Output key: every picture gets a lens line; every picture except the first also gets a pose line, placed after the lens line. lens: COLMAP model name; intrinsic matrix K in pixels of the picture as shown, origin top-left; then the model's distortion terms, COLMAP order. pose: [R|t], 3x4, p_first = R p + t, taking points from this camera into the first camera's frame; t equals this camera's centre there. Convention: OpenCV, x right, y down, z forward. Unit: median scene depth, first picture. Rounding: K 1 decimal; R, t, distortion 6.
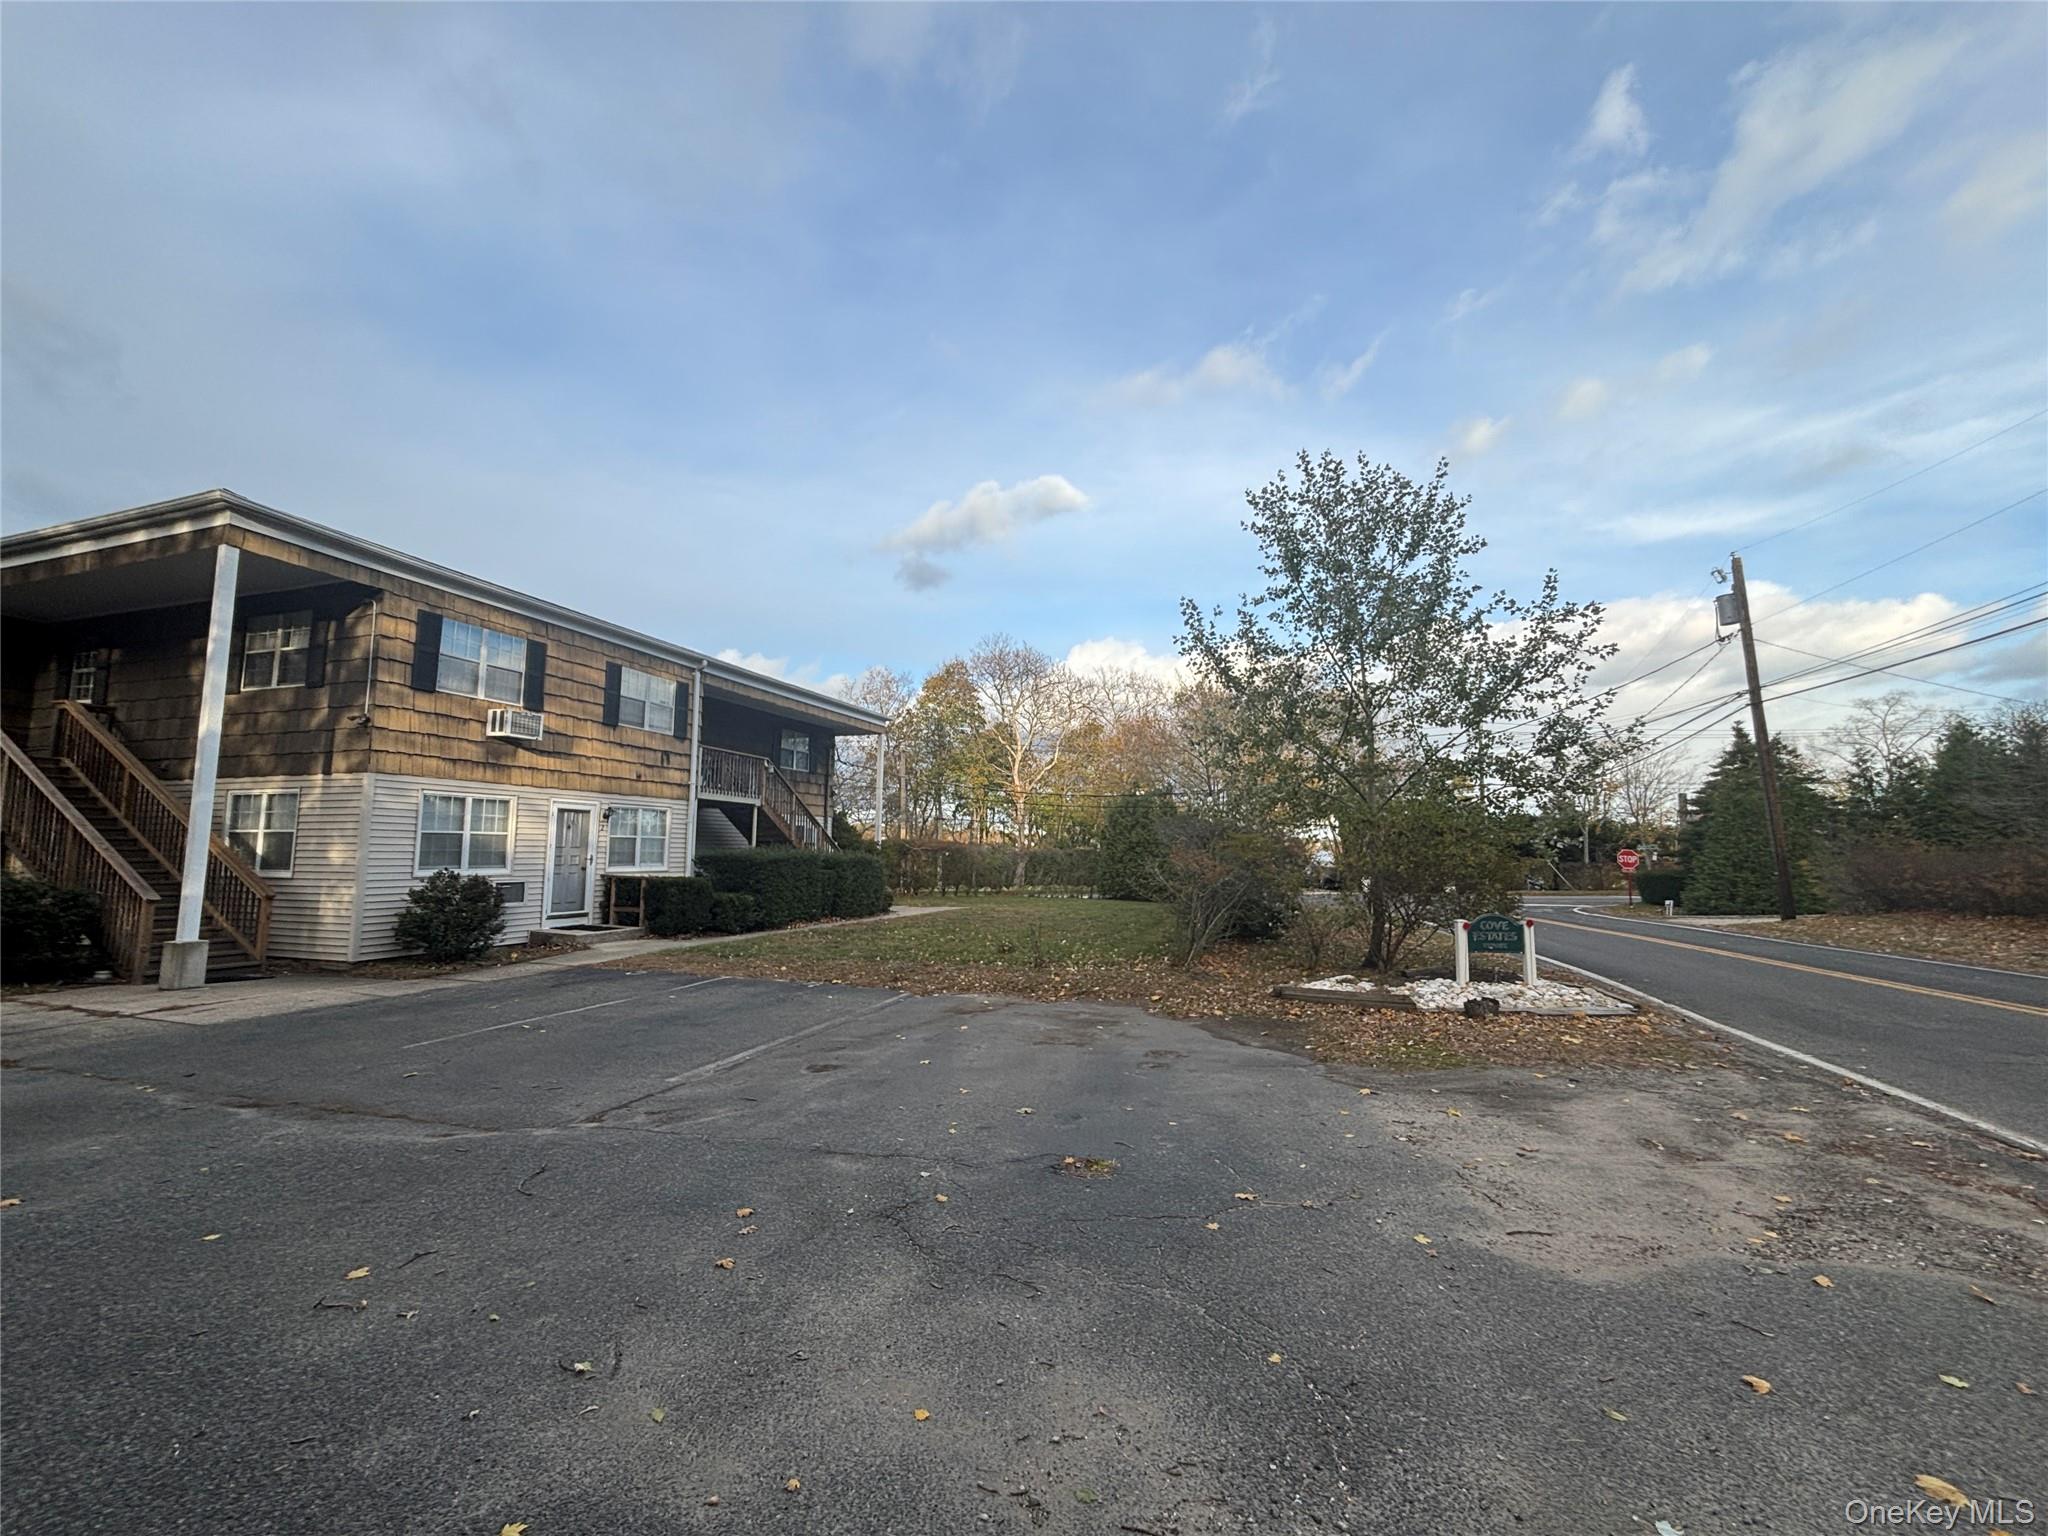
lens RADIAL K [[836.6, 0, 1037.9], [0, 836.6, 763.3], [0, 0, 1]] dist [-0.008285, 0.001260]
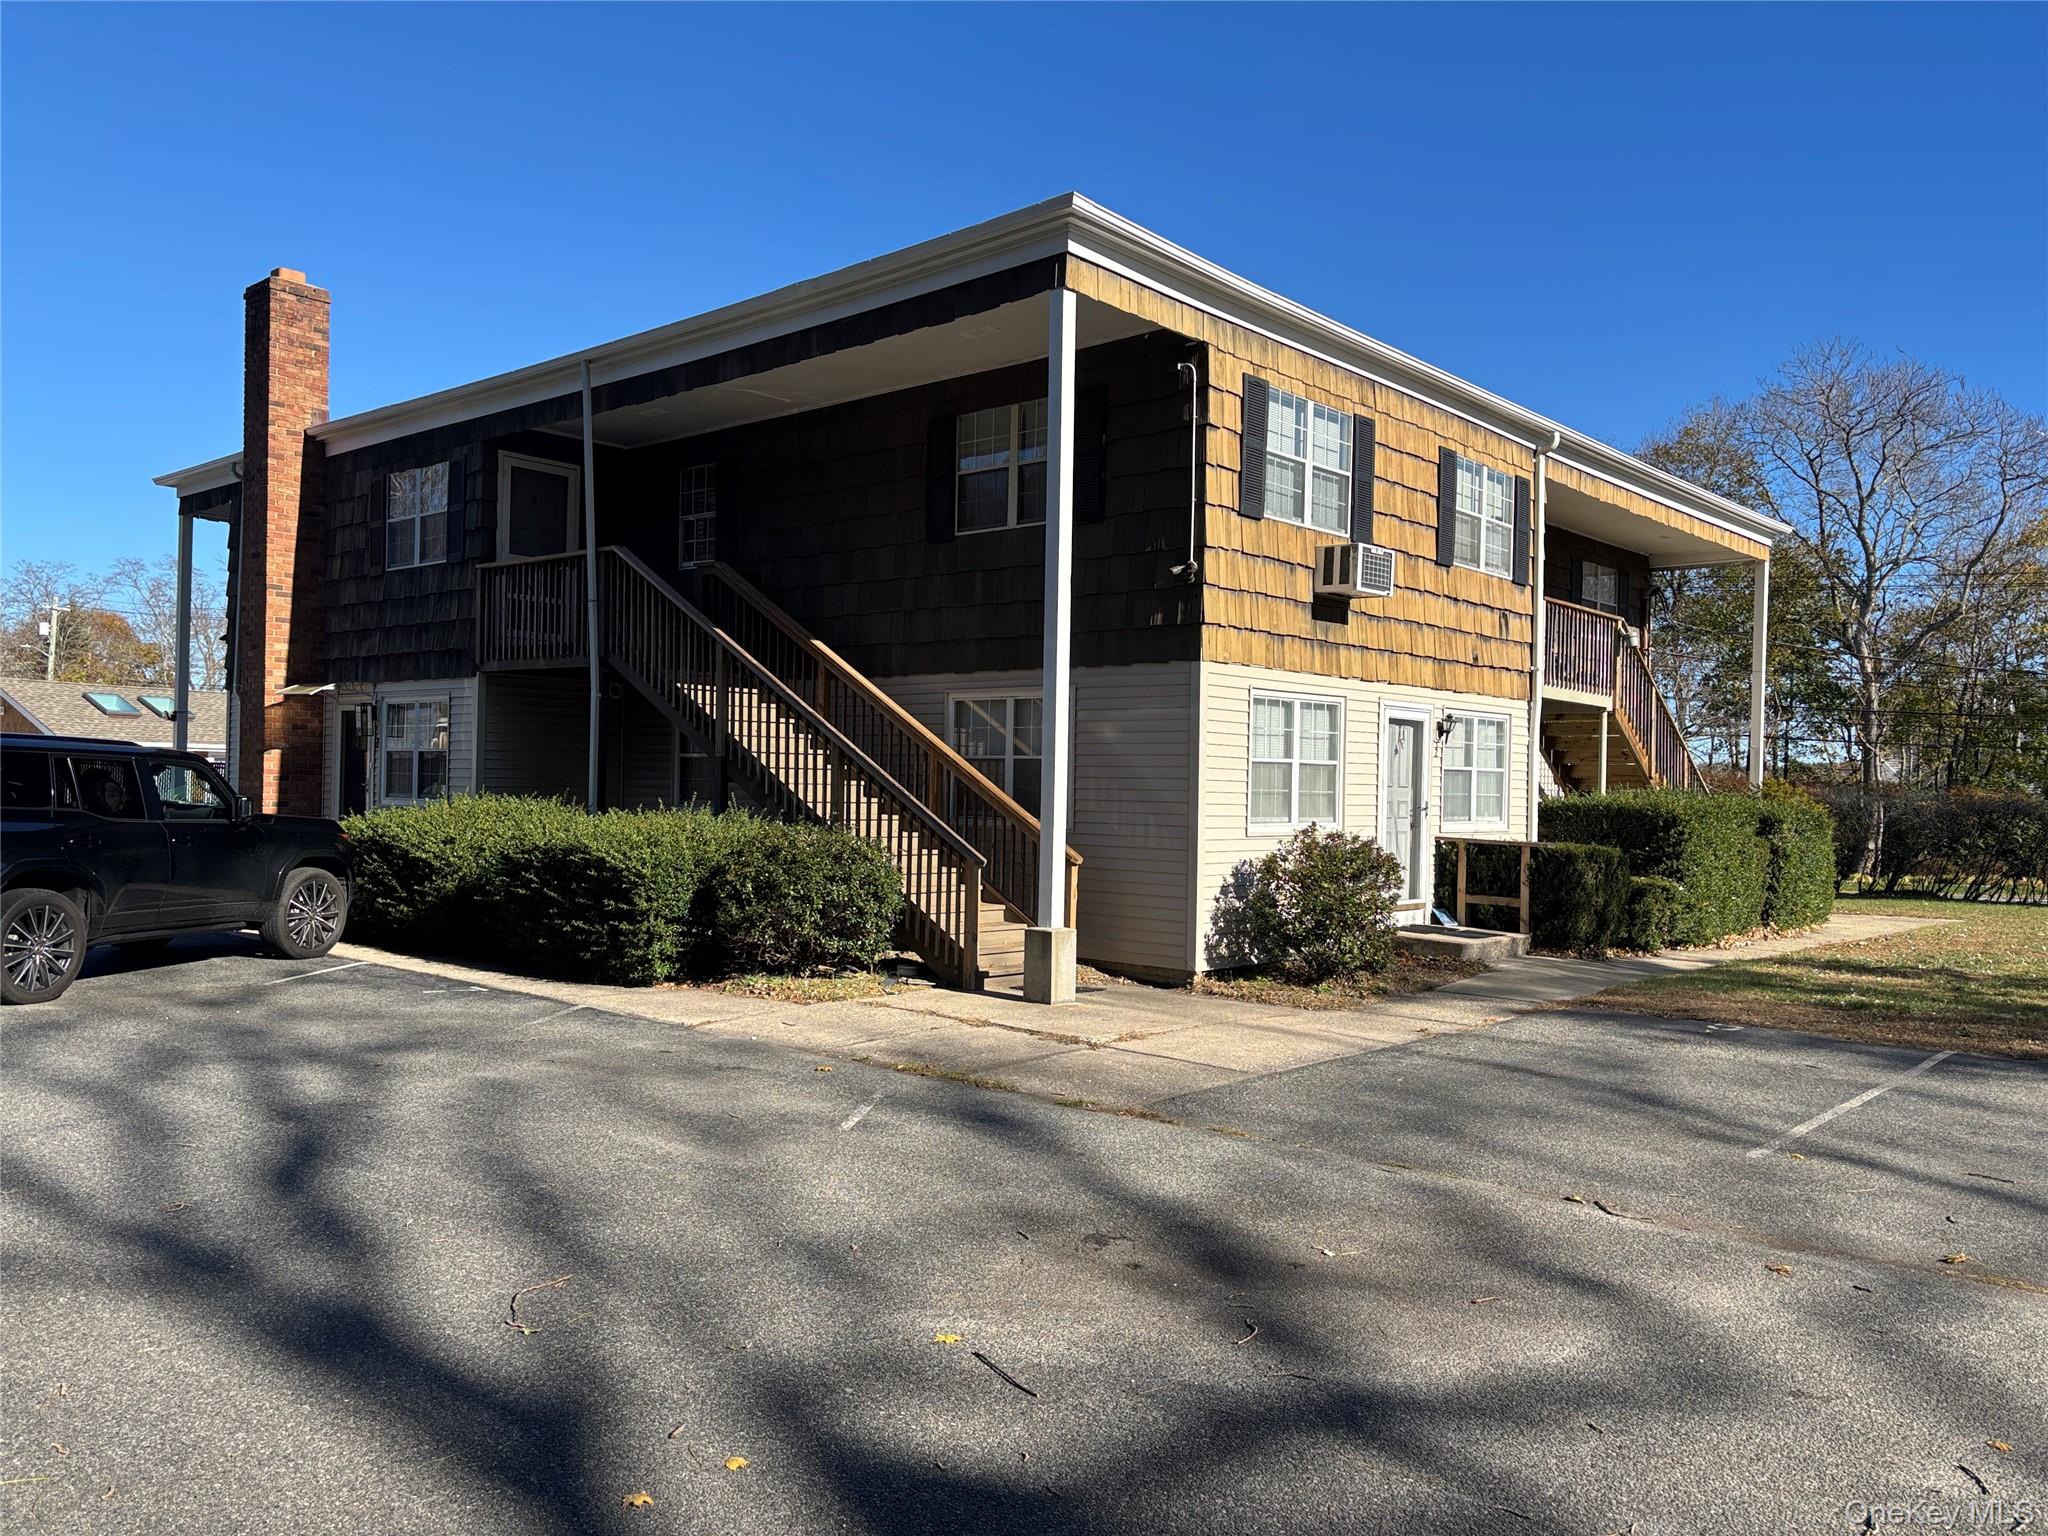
lens RADIAL K [[1551.6, 0, 1018.7], [0, 1551.6, 772.9], [0, 0, 1]] dist [0.023966, -0.012137]
pose [[0.911690, 0.012653, -0.410683, -0.679138], [0.026029, 0.995739, 0.088461, -0.014007], [0.410053, -0.091339, 0.907477, -0.091184]]
